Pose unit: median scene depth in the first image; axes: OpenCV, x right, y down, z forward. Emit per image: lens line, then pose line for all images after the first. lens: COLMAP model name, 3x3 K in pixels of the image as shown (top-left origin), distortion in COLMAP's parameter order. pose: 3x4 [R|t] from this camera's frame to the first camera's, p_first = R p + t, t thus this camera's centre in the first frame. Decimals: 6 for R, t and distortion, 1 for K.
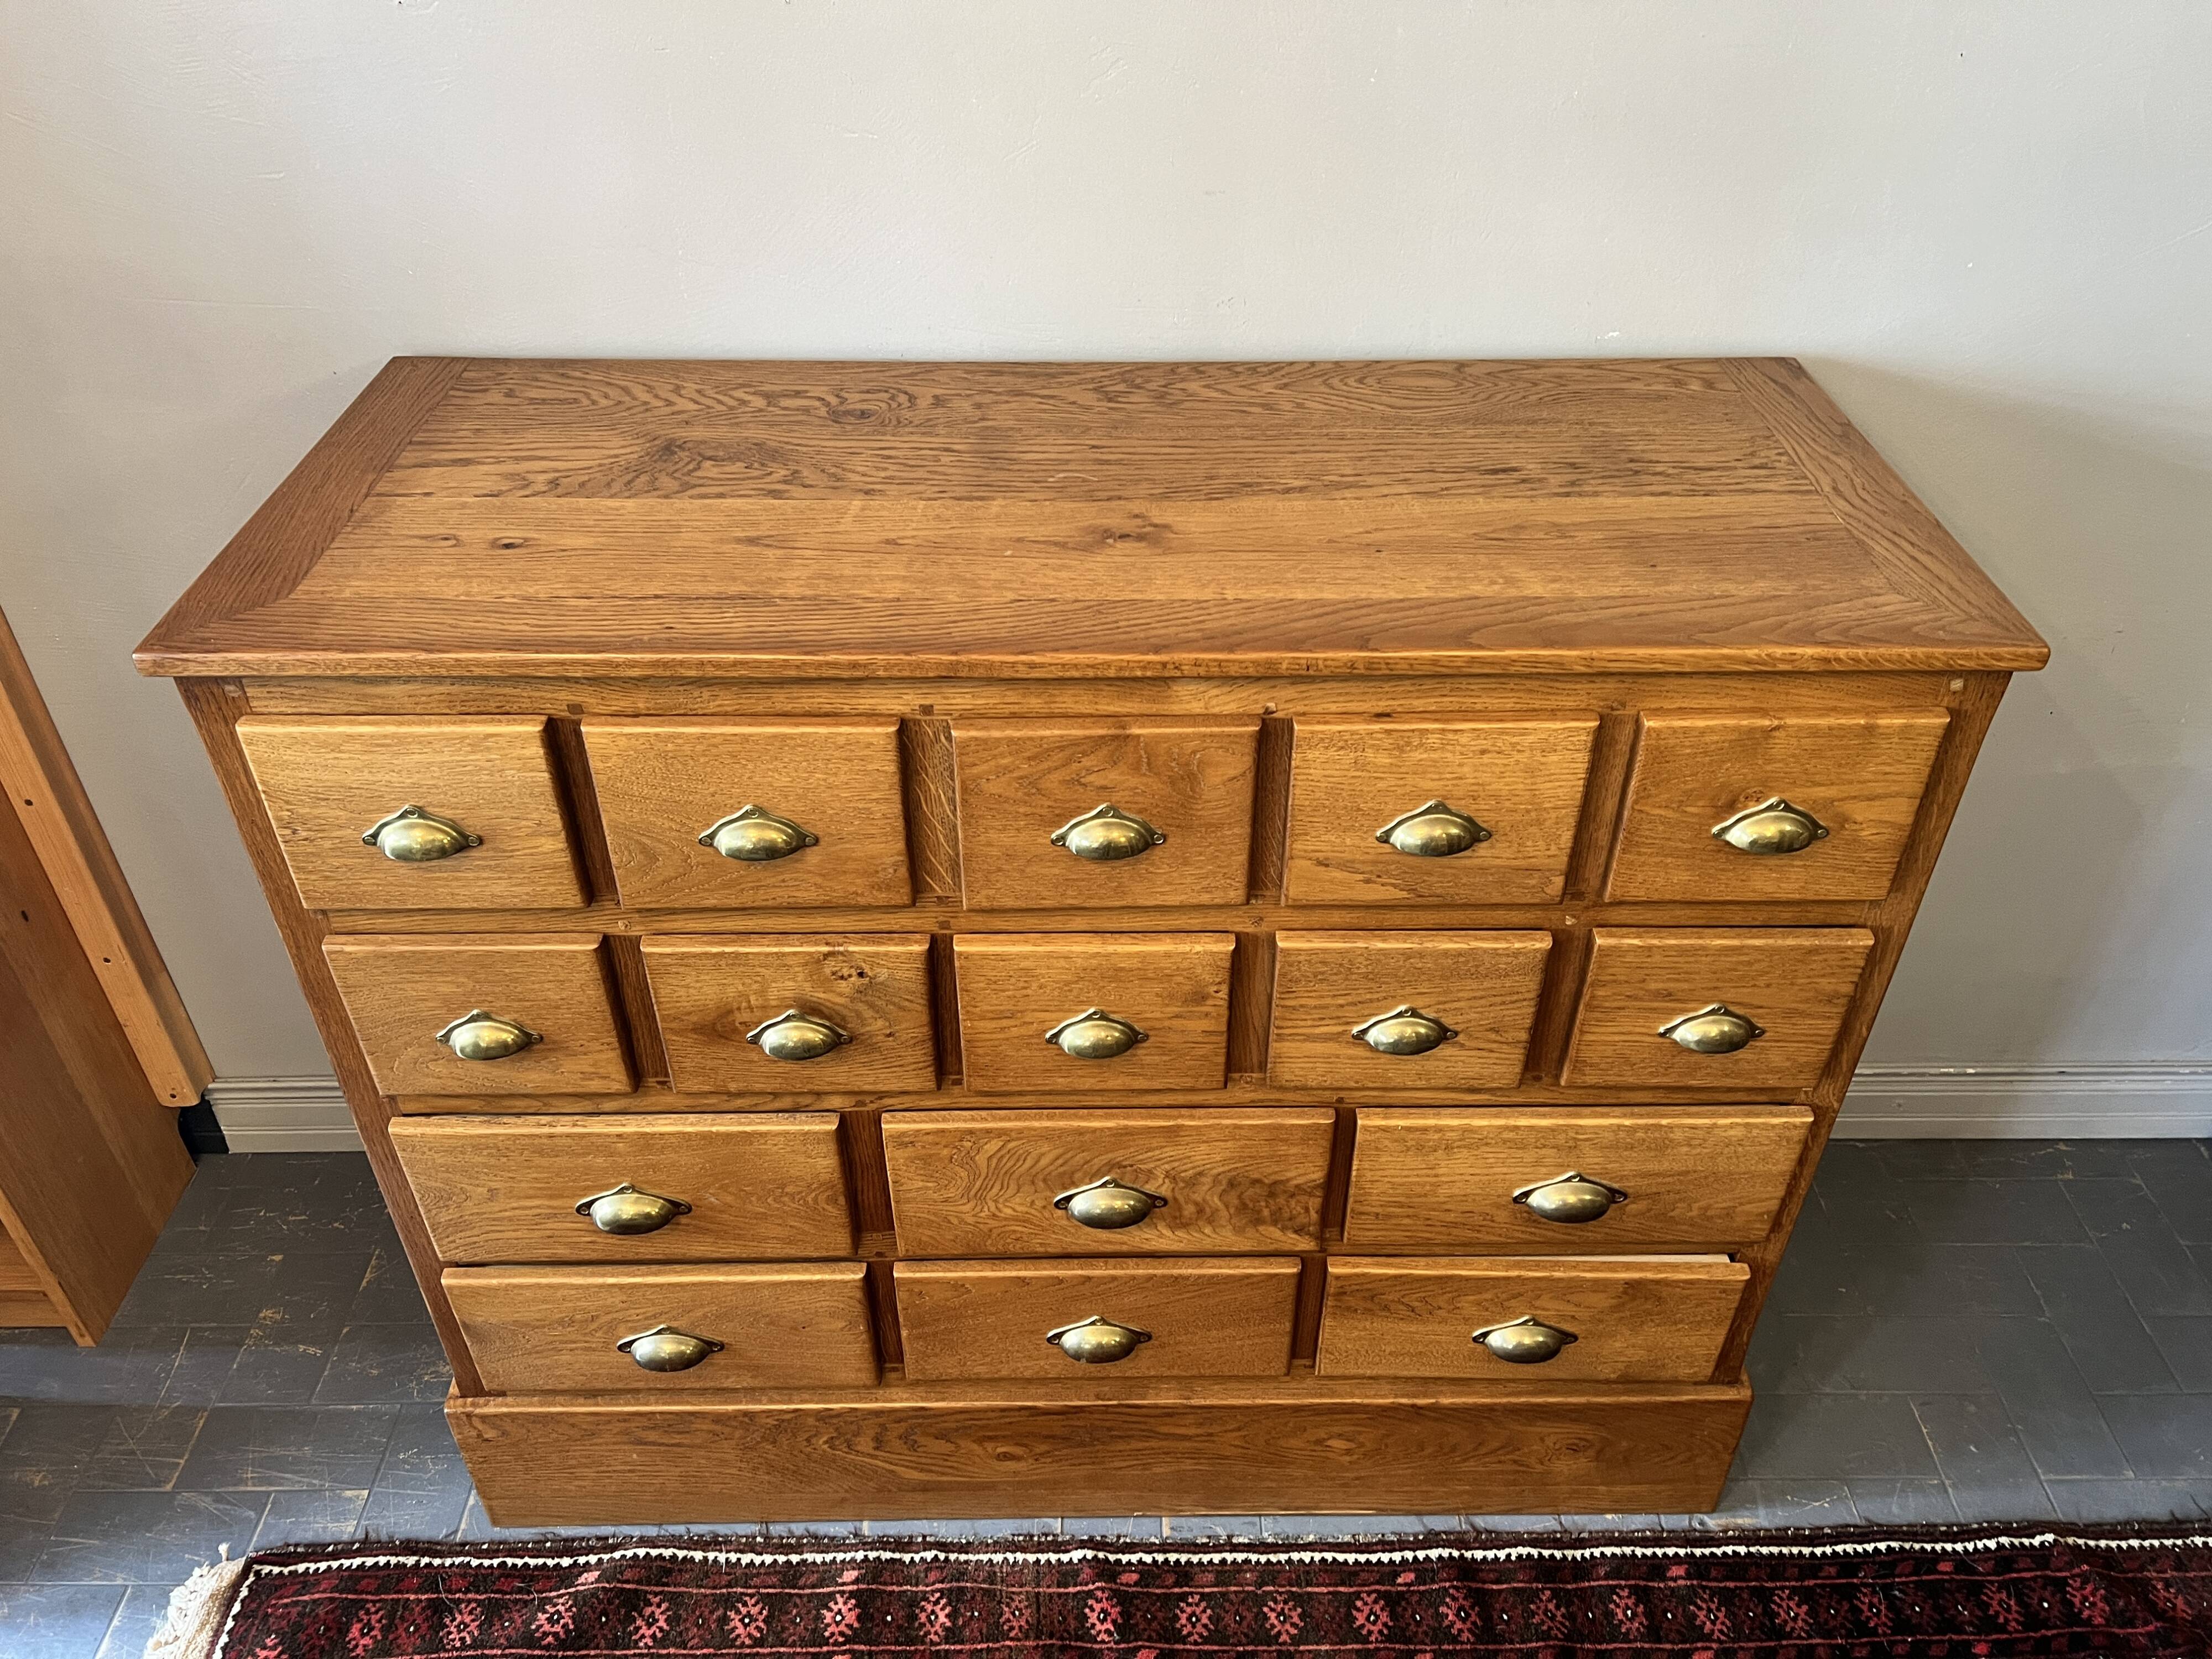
lens RADIAL K [[1655.8, 0, 1120.5], [0, 1655.8, 854.9], [0, 0, 1]] dist [0.055914, -0.072785]
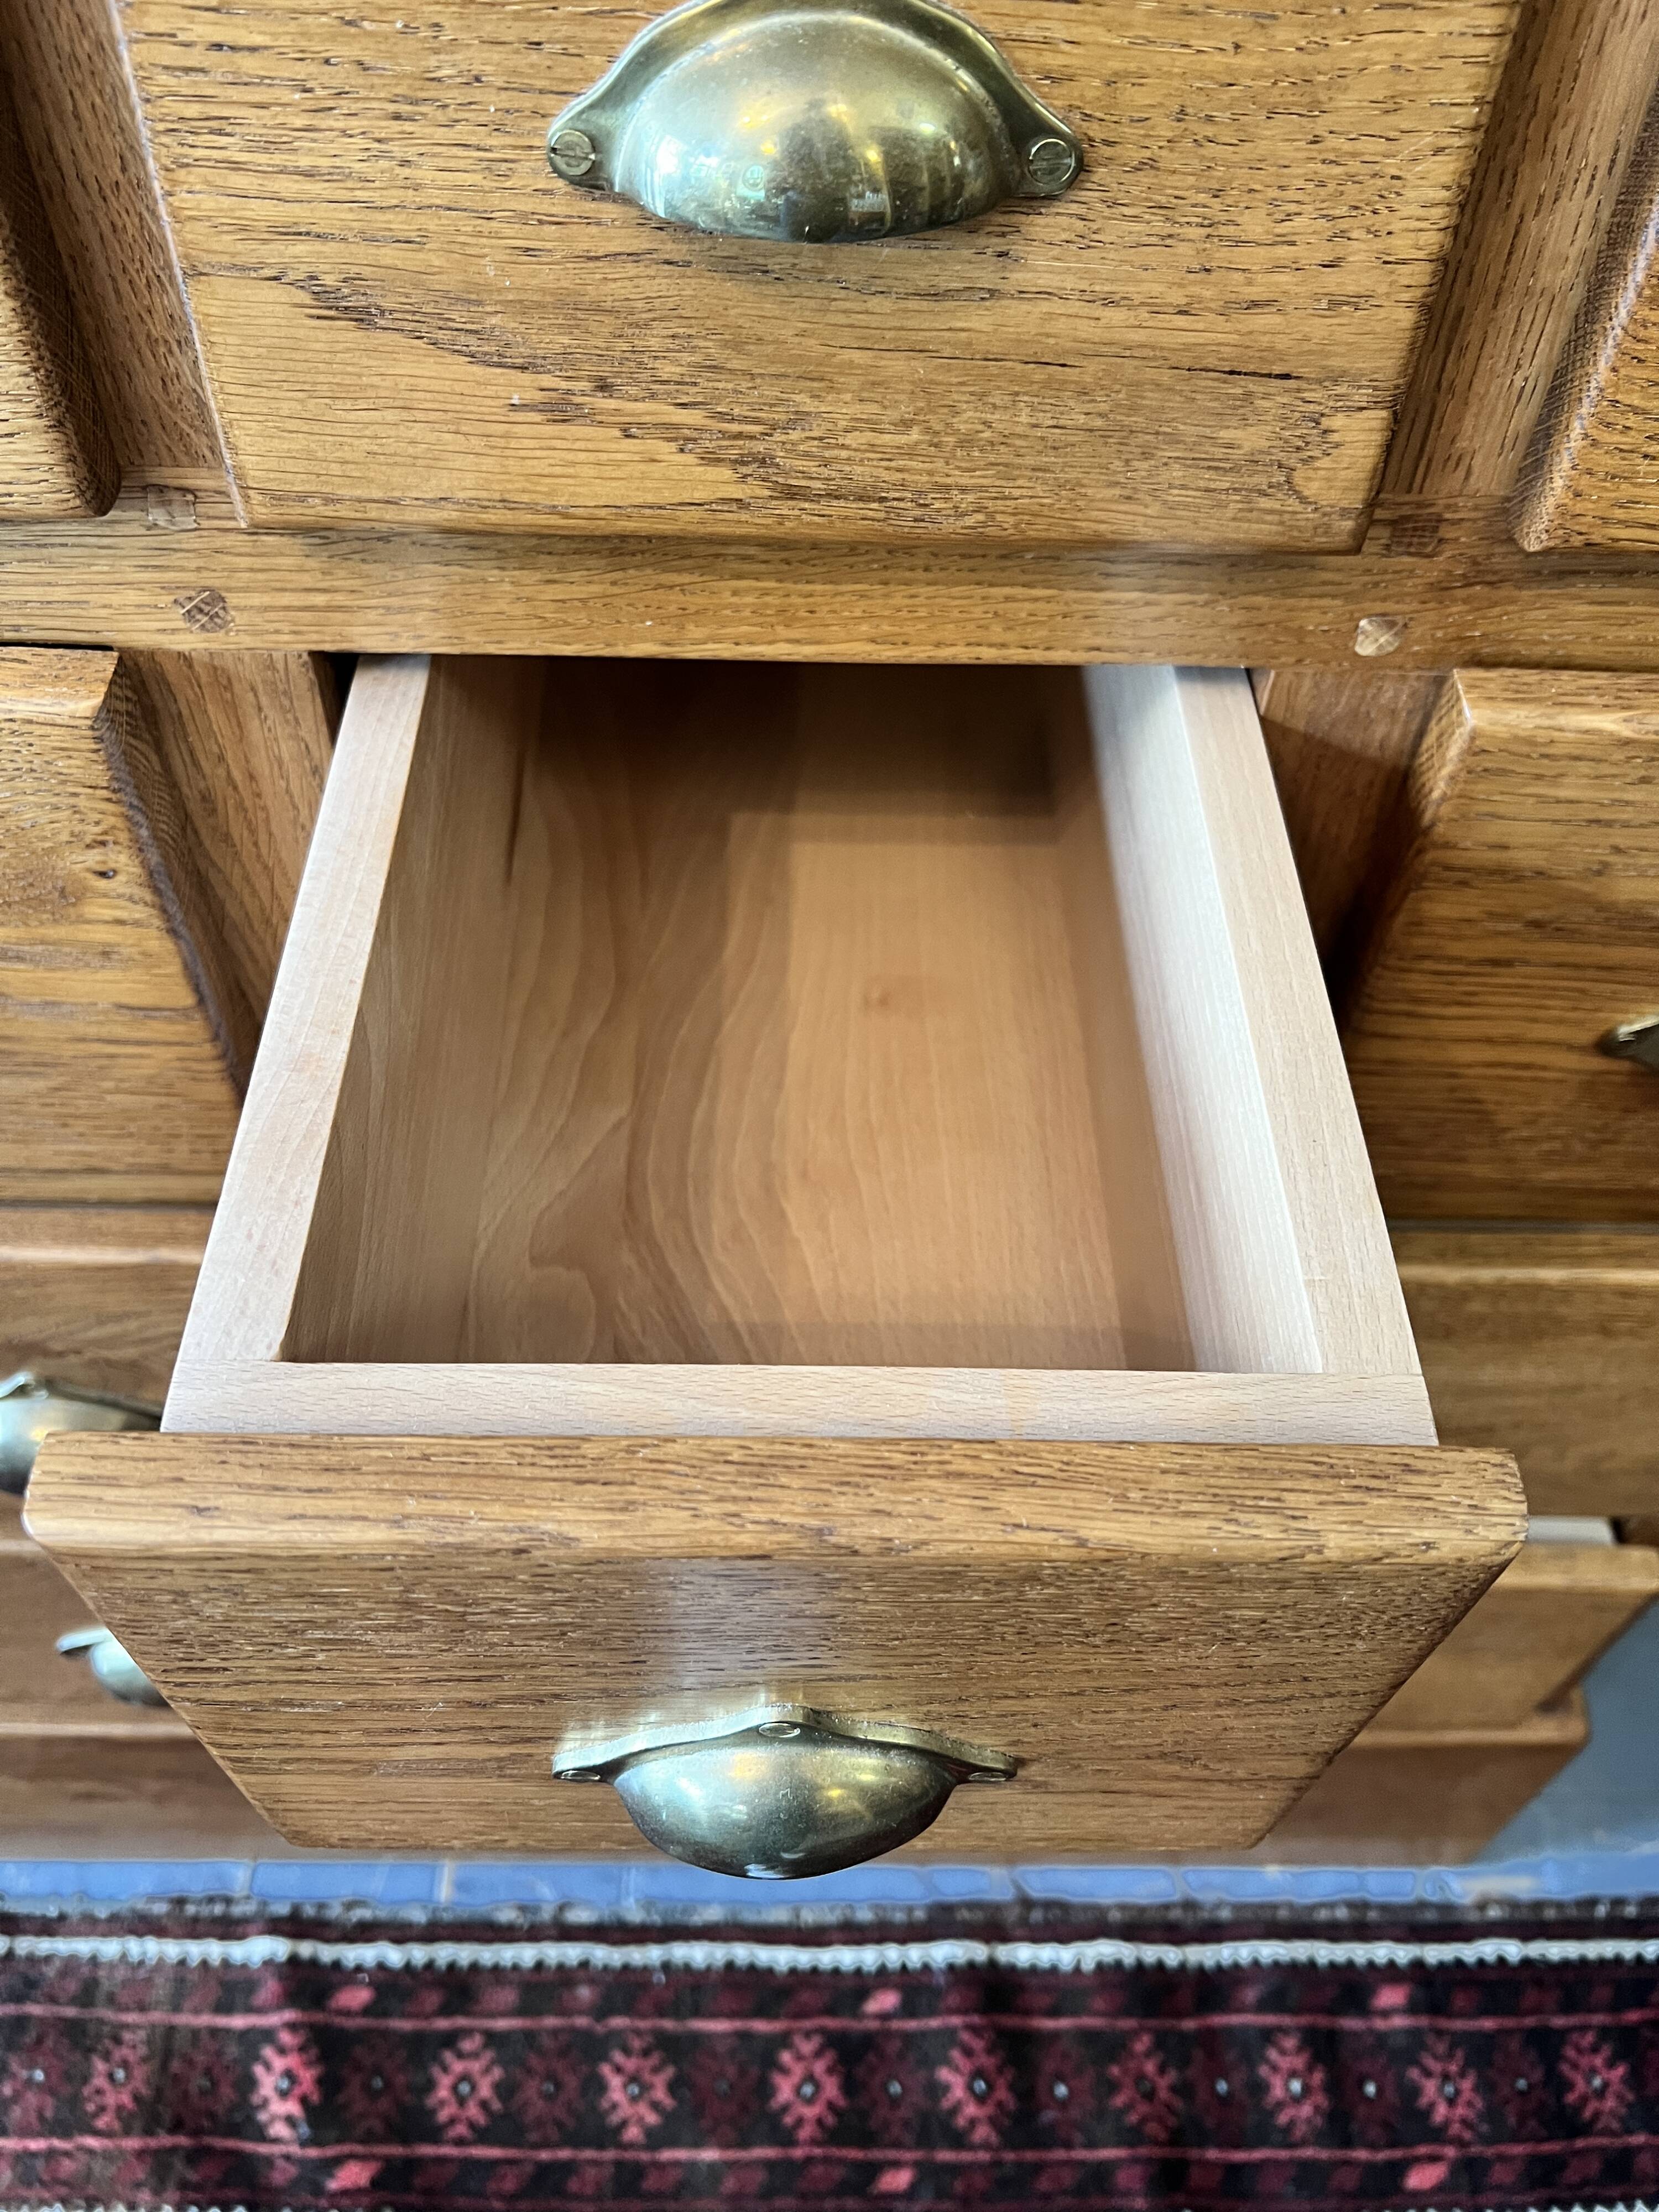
lens RADIAL K [[1672.5, 0, 819.8], [0, 1672.5, 1116.6], [0, 0, 1]] dist [0.069341, -0.096129]
pose [[0.999462, 0.025841, 0.020207, 0.139215], [-0.029617, 0.975691, 0.217142, 0.045660], [-0.014104, -0.217624, 0.975931, 0.562433]]
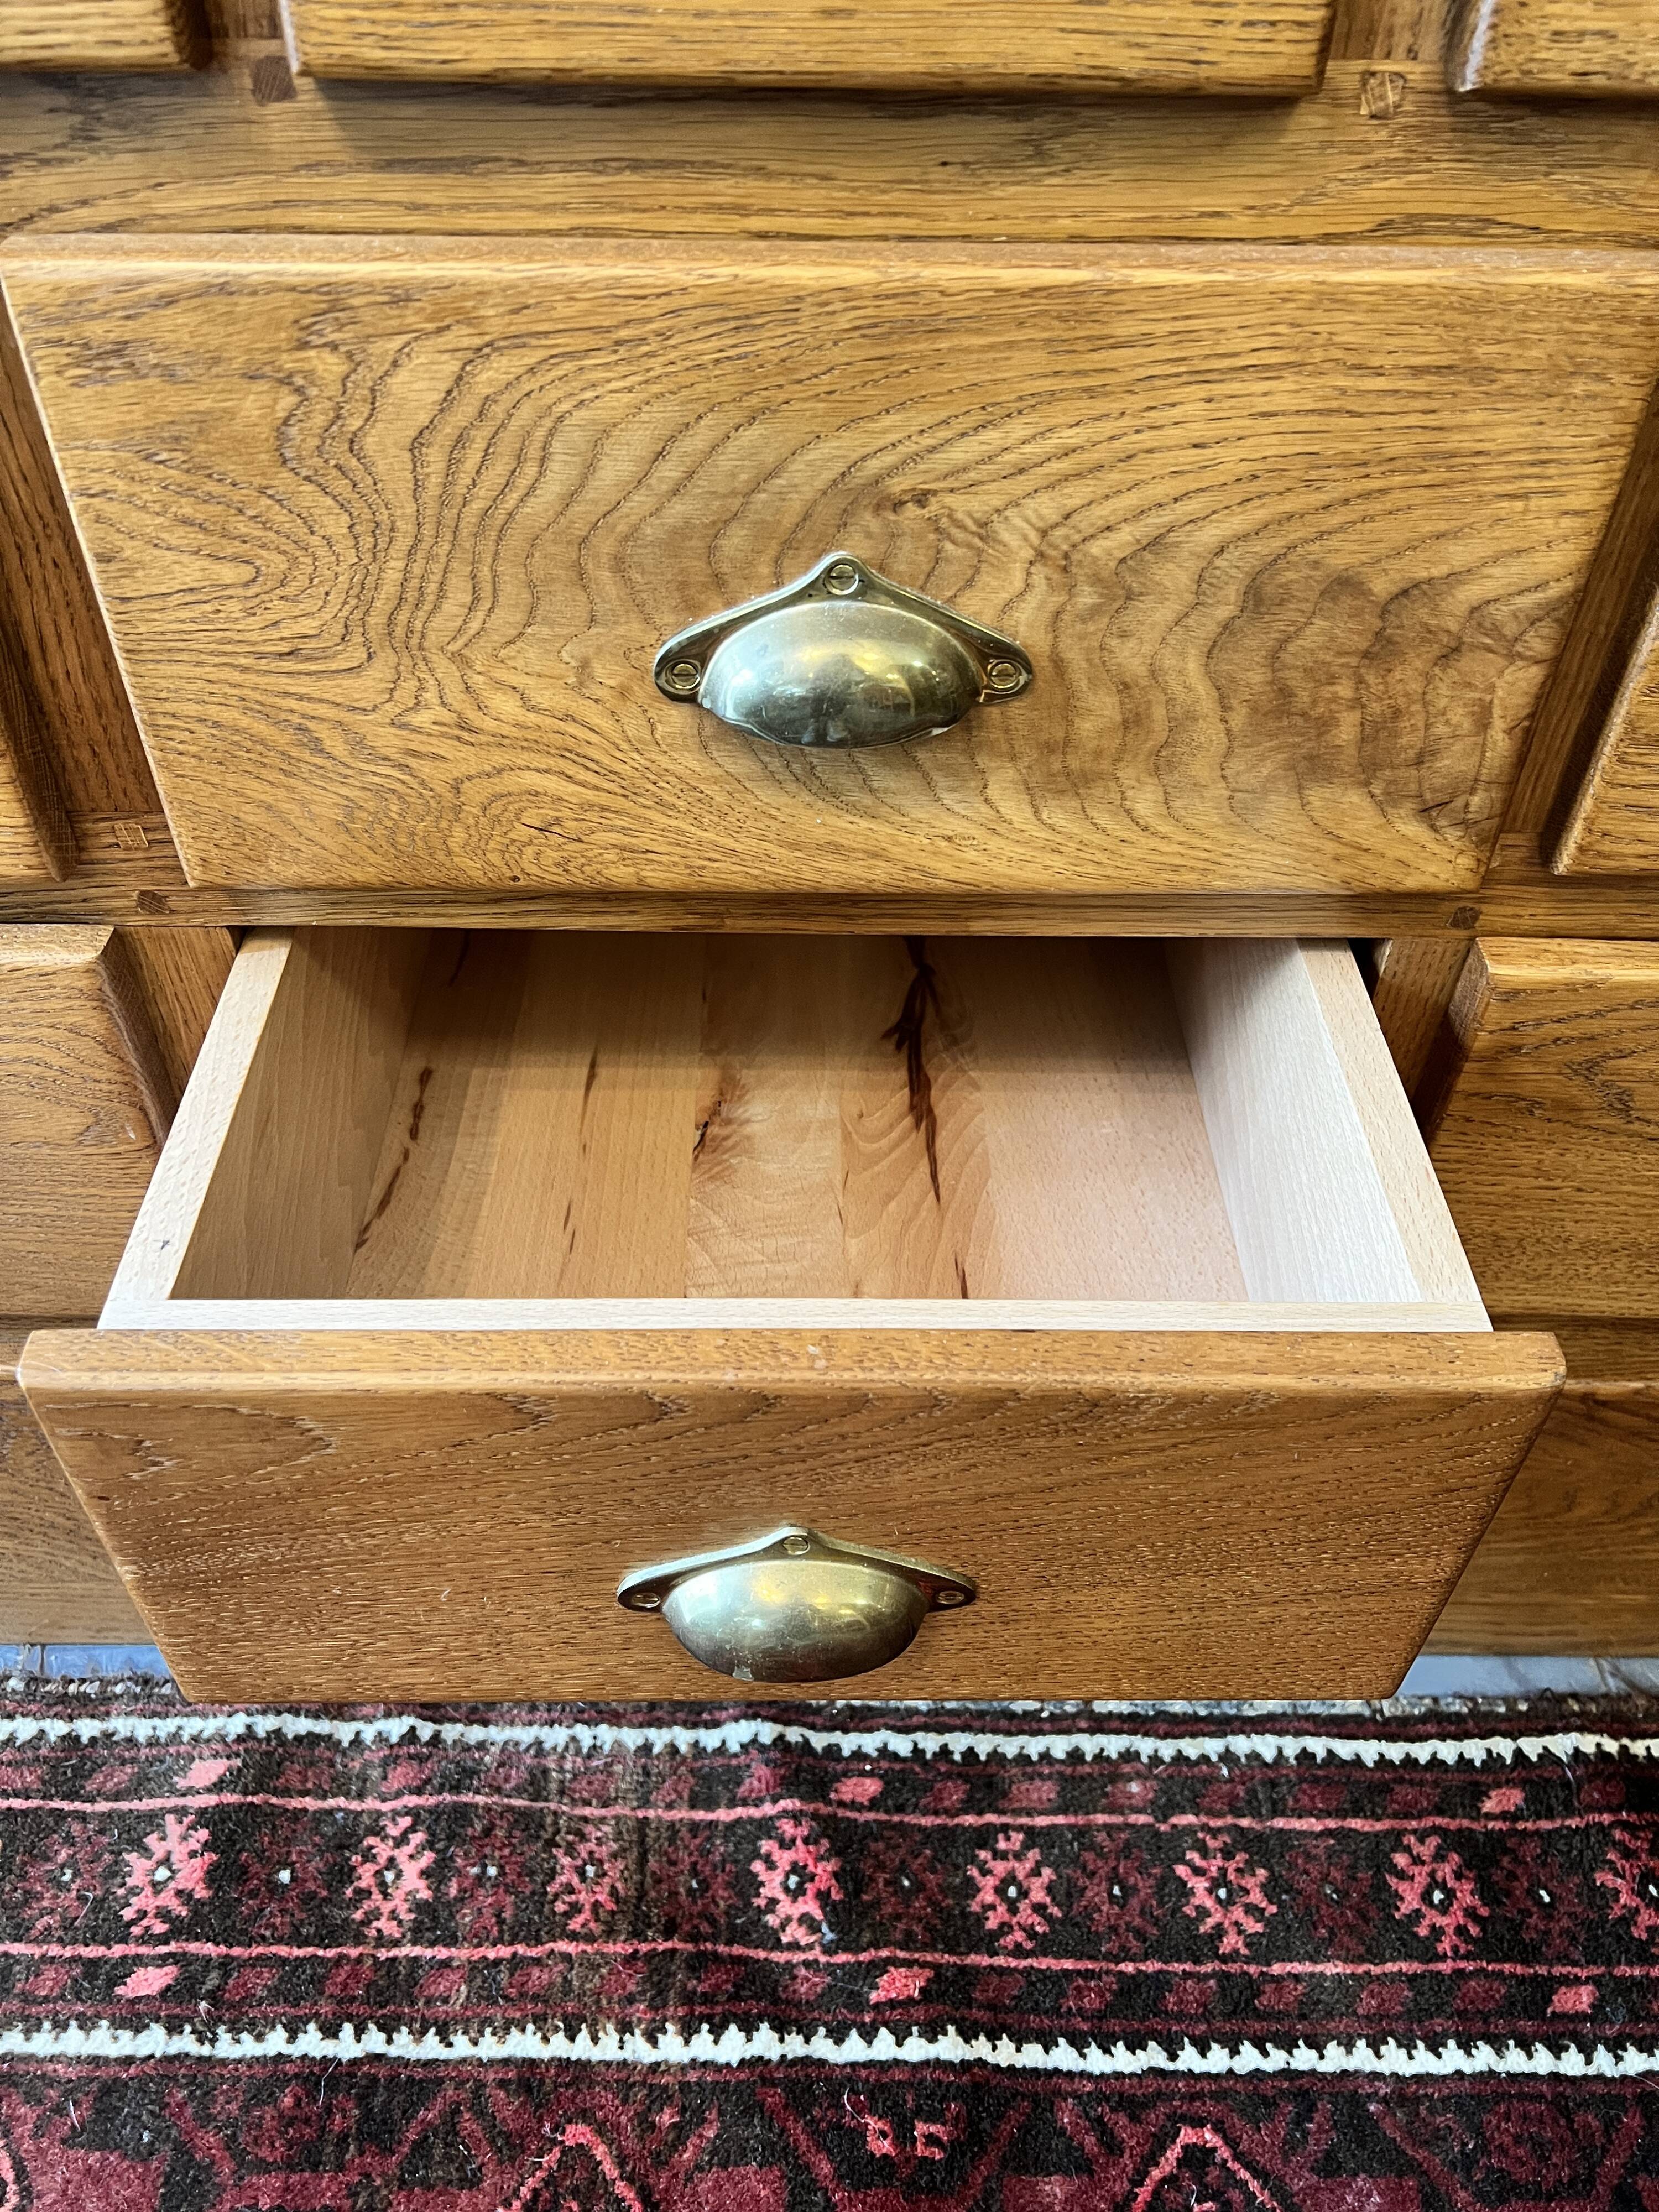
lens RADIAL K [[1670.8, 0, 818.4], [0, 1670.8, 1116.8], [0, 0, 1]] dist [0.025859, -0.040385]
pose [[0.999845, 0.017453, -0.002159, -0.007384], [-0.017195, 0.995953, 0.088215, 0.232873], [0.003690, -0.088164, 0.996099, 0.611318]]
